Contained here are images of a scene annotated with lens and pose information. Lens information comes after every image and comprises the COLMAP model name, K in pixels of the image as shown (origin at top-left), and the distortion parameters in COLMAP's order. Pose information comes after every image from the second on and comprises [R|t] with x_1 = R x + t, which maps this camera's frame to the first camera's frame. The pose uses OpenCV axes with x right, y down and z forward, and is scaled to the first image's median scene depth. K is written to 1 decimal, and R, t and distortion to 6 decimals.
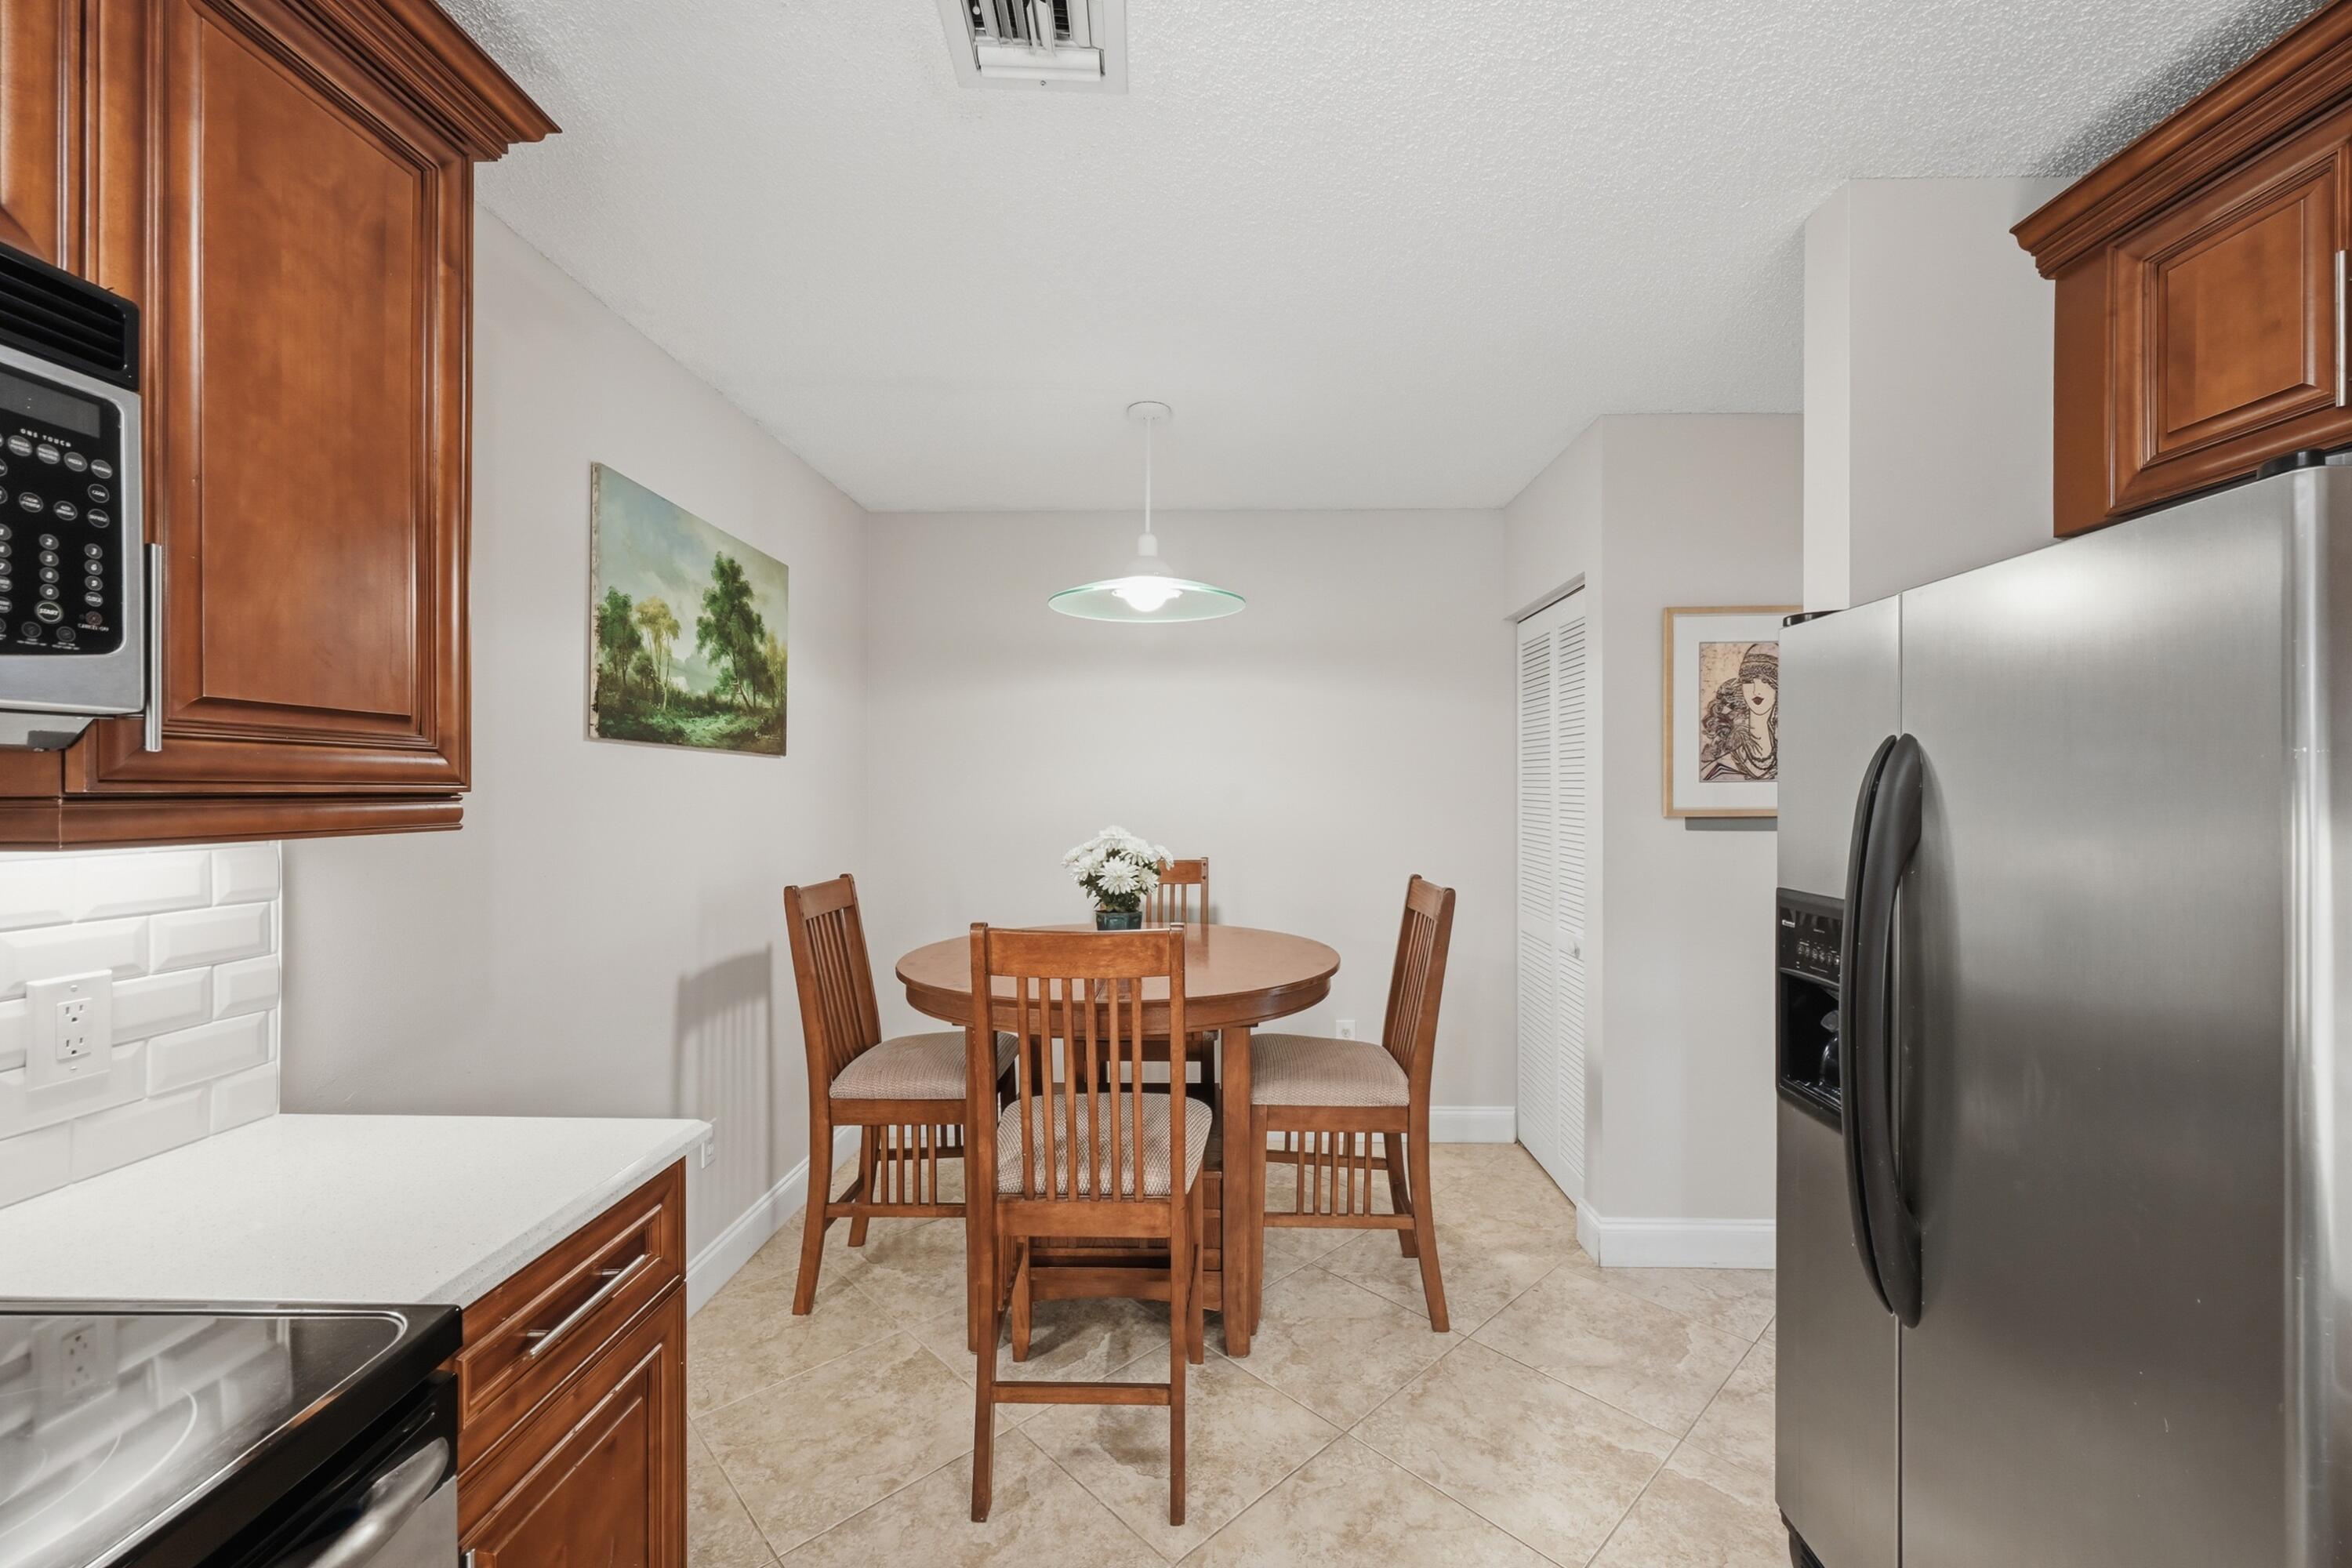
lens RADIAL K [[931.3, 0, 1182.1], [0, 931.3, 789.8], [0, 0, 1]] dist [-0.001339, -0.000374]
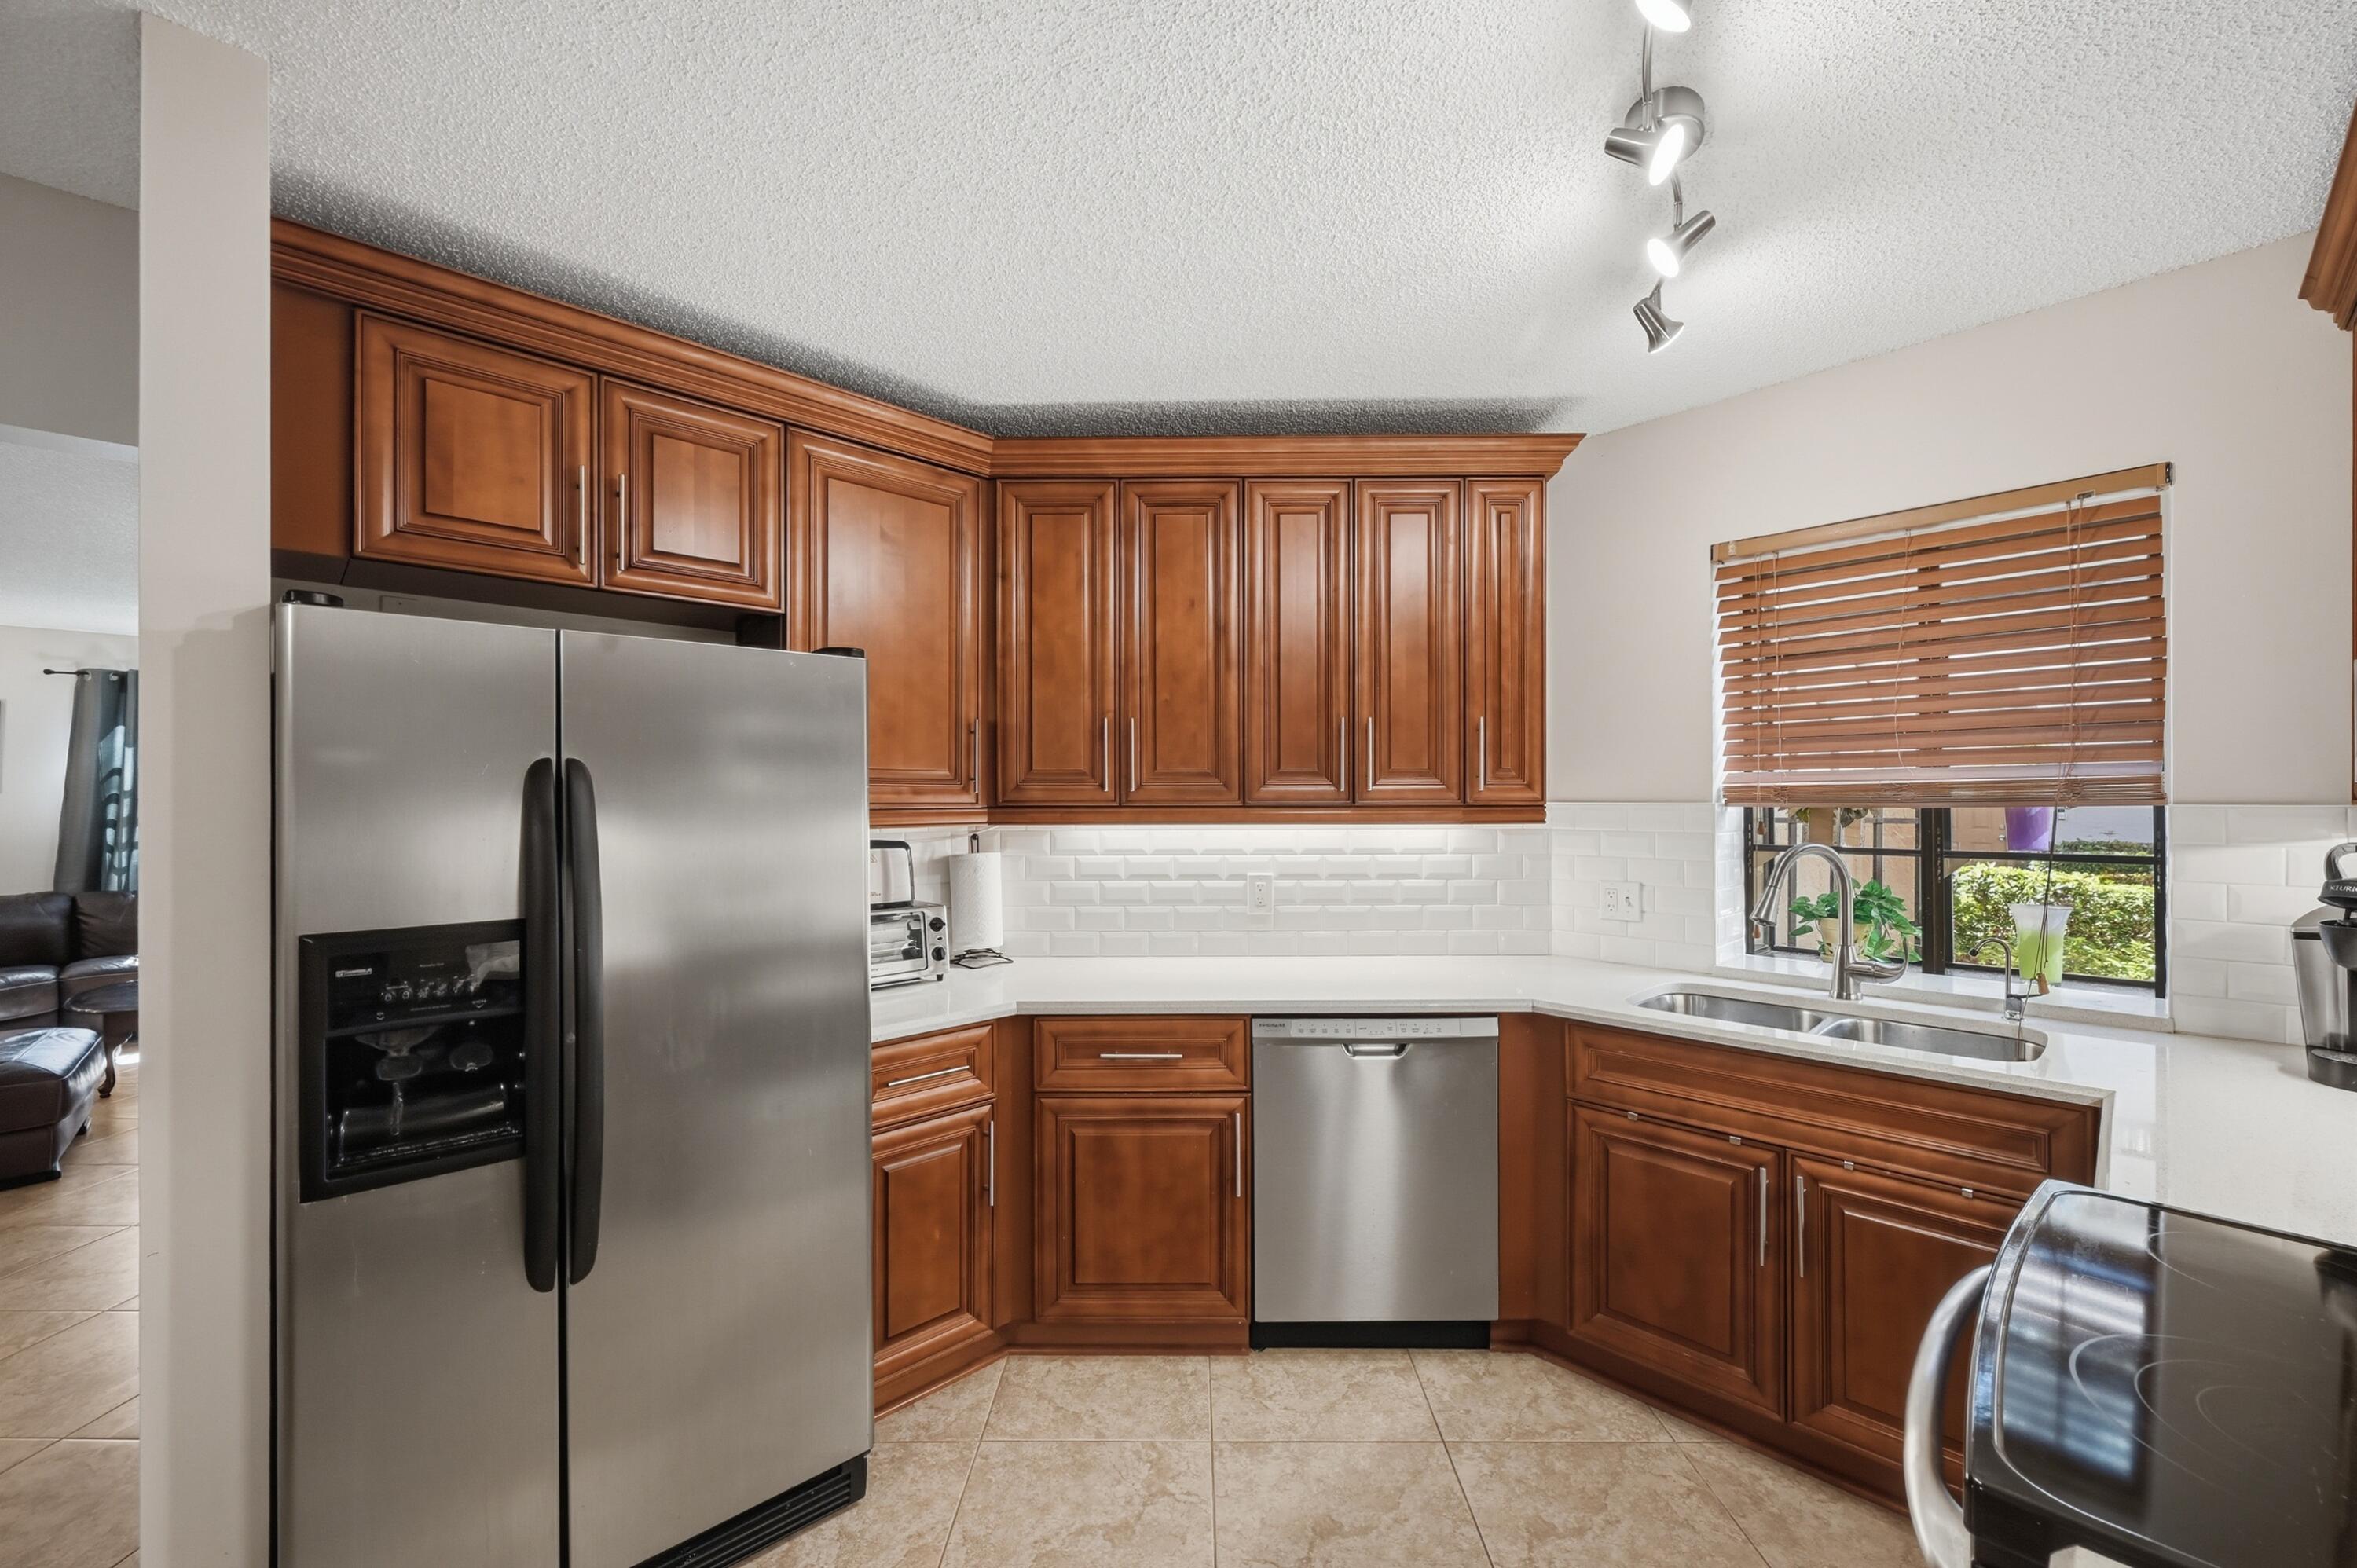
lens RADIAL K [[935.5, 0, 1192.5], [0, 935.5, 795.4], [0, 0, 1]] dist [-0.001161, 0.000620]
pose [[-0.723162, 0.003072, 0.690671, -0.331888], [0.002949, 0.999995, -0.001360, -0.006885], [-0.690672, 0.001053, -0.723168, 0.784789]]
